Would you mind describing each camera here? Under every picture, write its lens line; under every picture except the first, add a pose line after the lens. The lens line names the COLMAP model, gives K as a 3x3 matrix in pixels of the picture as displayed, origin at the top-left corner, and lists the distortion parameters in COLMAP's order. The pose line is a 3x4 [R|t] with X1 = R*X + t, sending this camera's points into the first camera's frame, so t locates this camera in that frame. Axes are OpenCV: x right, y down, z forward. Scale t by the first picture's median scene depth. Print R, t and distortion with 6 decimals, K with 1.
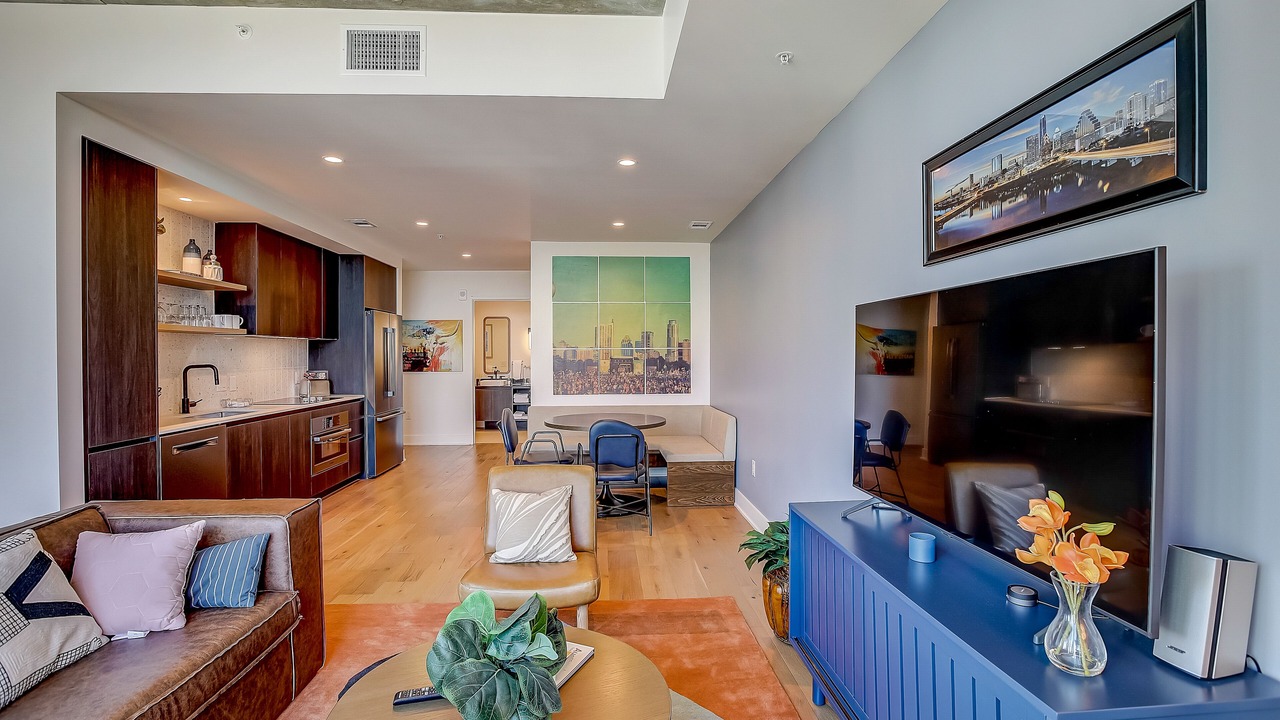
lens RADIAL K [[583.5, 0, 633.5], [0, 583.5, 357.9], [0, 0, 1]] dist [-0.034318, 0.010153]
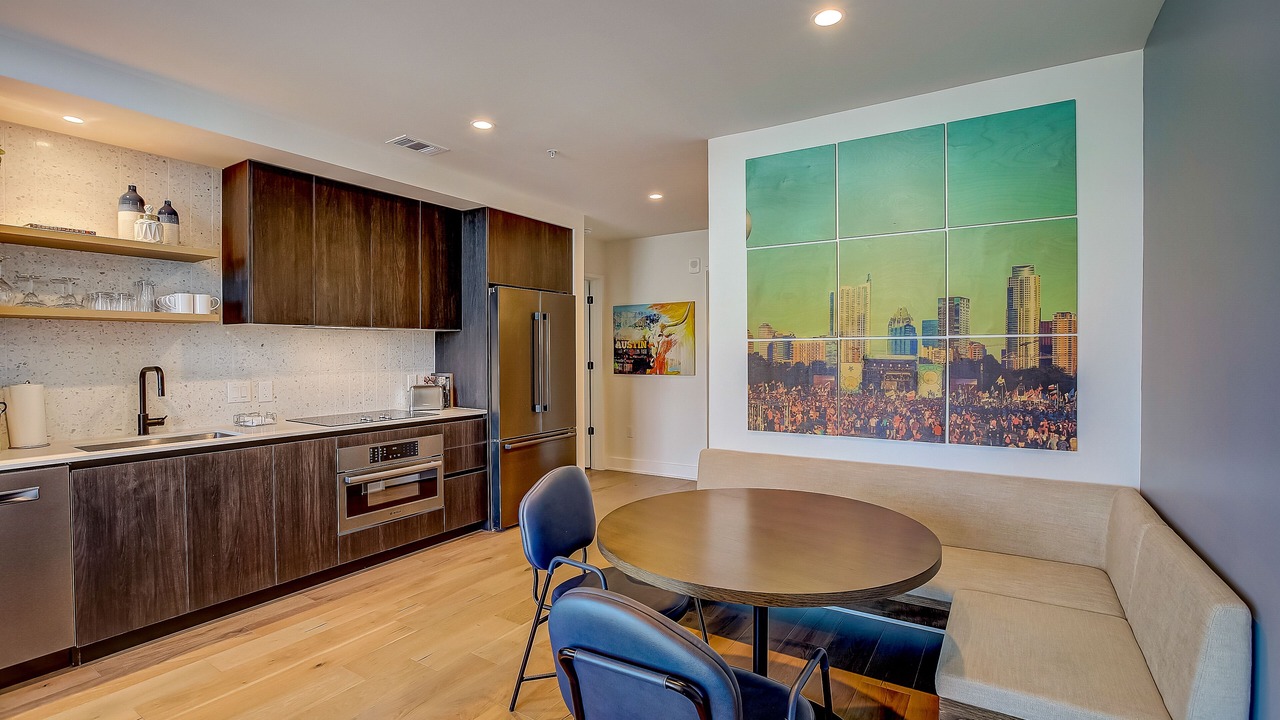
lens RADIAL K [[583.5, 0, 641.2], [0, 583.5, 360.6], [0, 0, 1]] dist [-0.034318, 0.010153]
pose [[0.809320, 0.008983, -0.587300, 0.088068], [-0.002236, 0.999923, 0.012213, -0.003539], [0.587364, -0.008571, 0.809278, 0.527415]]
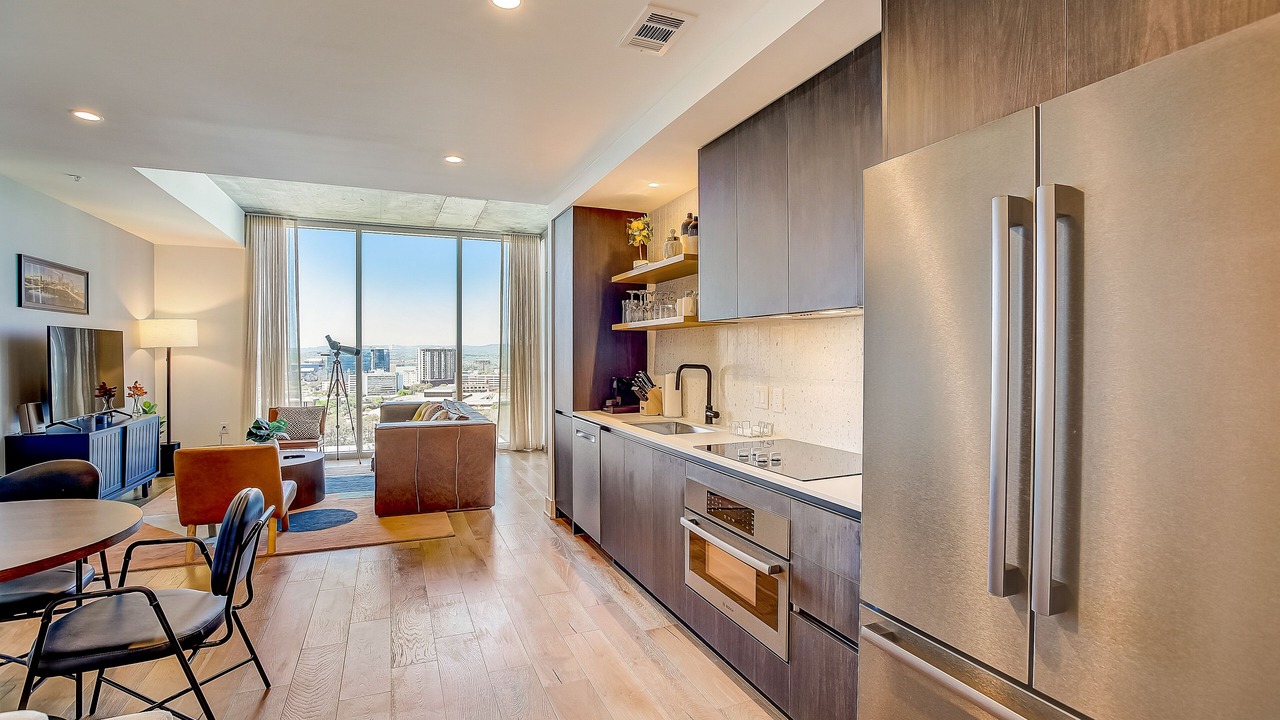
lens RADIAL K [[583.5, 0, 631.0], [0, 583.5, 359.2], [0, 0, 1]] dist [-0.034318, 0.010153]
pose [[-0.943531, 0.012567, -0.331044, -0.266951], [0.005731, 0.999750, 0.021617, -0.009413], [0.331233, 0.018500, -0.943368, 1.164670]]
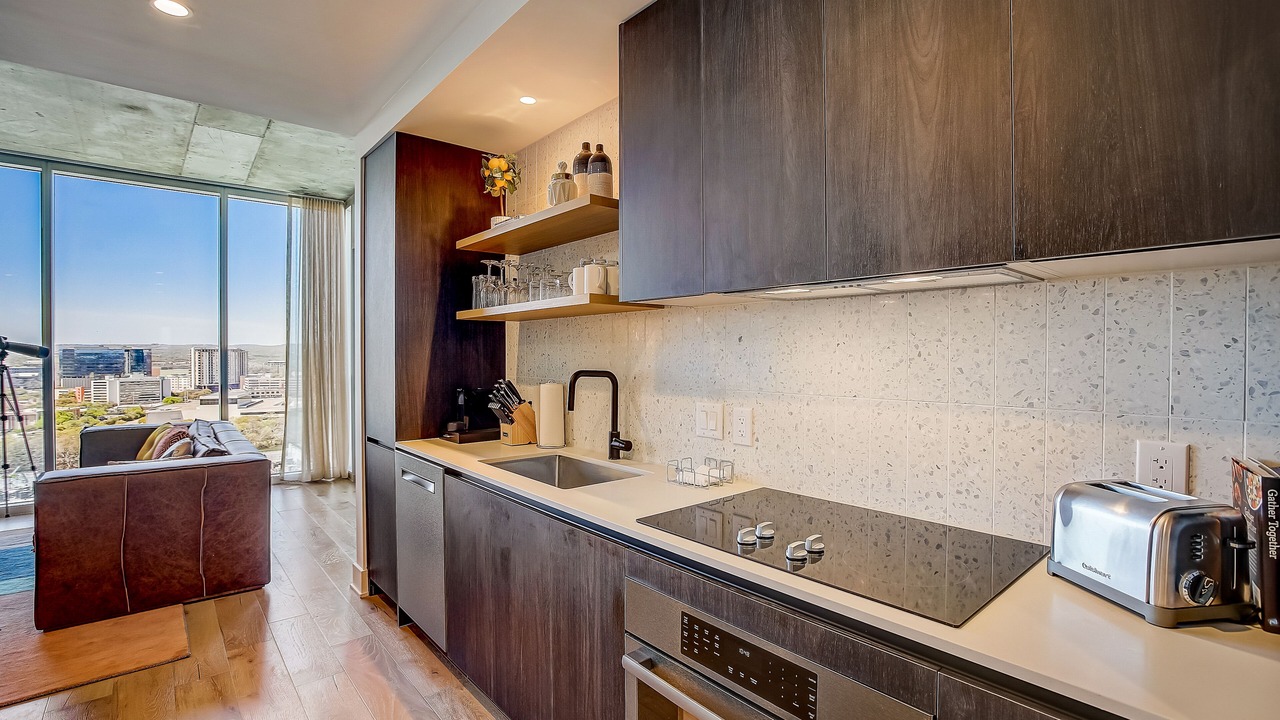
lens RADIAL K [[583.5, 0, 634.6], [0, 583.5, 362.2], [0, 0, 1]] dist [-0.034318, 0.010153]
pose [[-0.799580, 0.017678, -0.600299, -0.306681], [0.001897, 0.999636, 0.026912, -0.007167], [0.600557, 0.020379, -0.799322, 0.971453]]
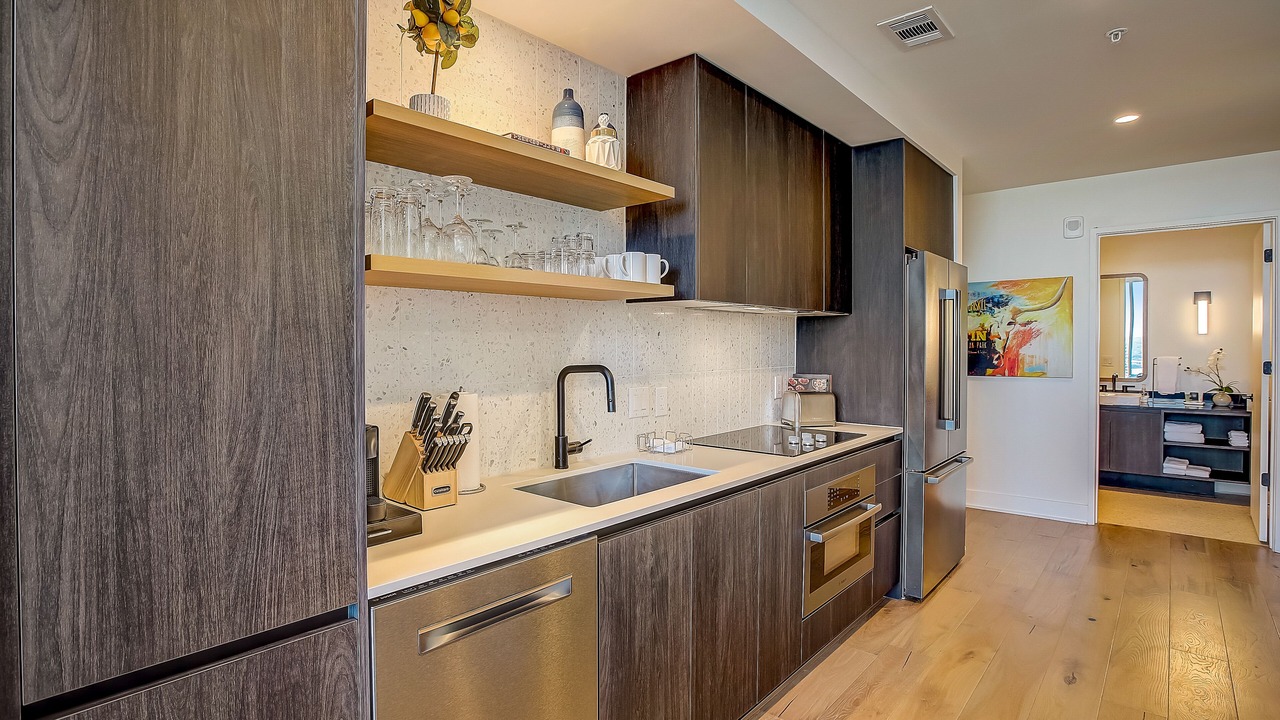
lens RADIAL K [[635.8, 0, 611.5], [0, 635.8, 356.6], [0, 0, 1]] dist [-0.029765, 0.003645]
pose [[0.708176, 0.013127, -0.705914, -0.256200], [-0.004601, 0.999892, 0.013977, -0.001467], [0.706021, -0.006650, 0.708160, 0.440015]]
